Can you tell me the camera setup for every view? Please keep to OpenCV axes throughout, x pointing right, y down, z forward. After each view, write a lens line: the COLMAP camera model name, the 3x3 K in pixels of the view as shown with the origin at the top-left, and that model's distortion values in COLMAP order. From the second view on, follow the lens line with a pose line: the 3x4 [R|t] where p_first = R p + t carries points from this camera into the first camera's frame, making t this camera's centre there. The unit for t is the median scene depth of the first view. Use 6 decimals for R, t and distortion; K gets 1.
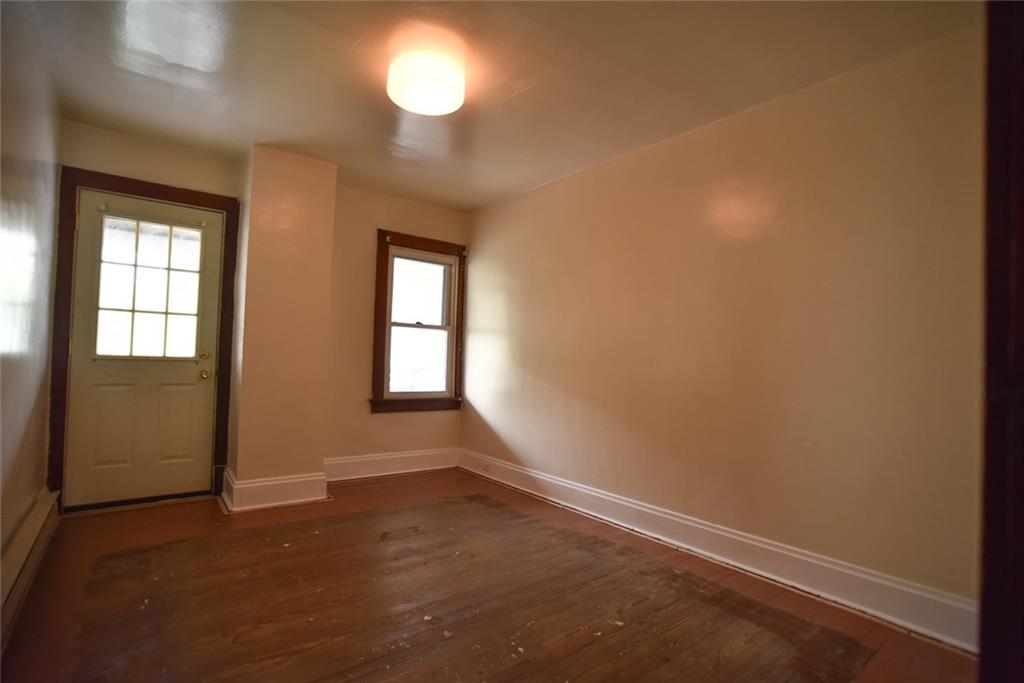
lens RADIAL K [[498.6, 0, 511.0], [0, 498.6, 342.0], [0, 0, 1]] dist [-0.033298, 0.001231]
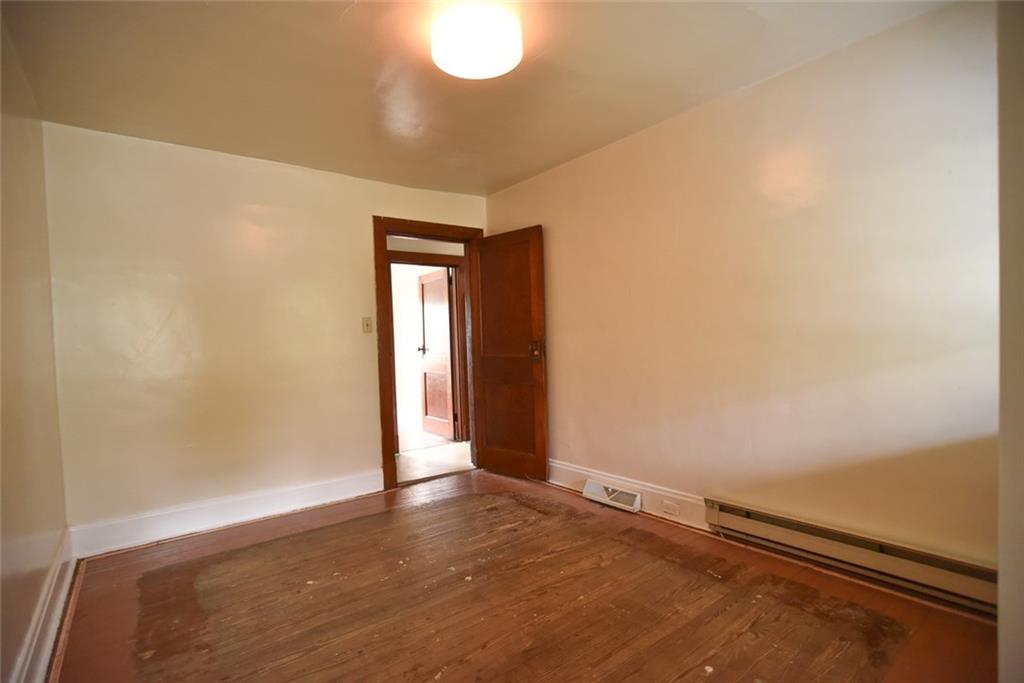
lens RADIAL K [[498.6, 0, 511.5], [0, 498.6, 344.5], [0, 0, 1]] dist [-0.033298, 0.001231]
pose [[-0.999952, -0.004113, -0.008933, -0.246663], [-0.003923, 0.999769, -0.021152, 0.011458], [0.009018, -0.021116, -0.999736, 2.121159]]
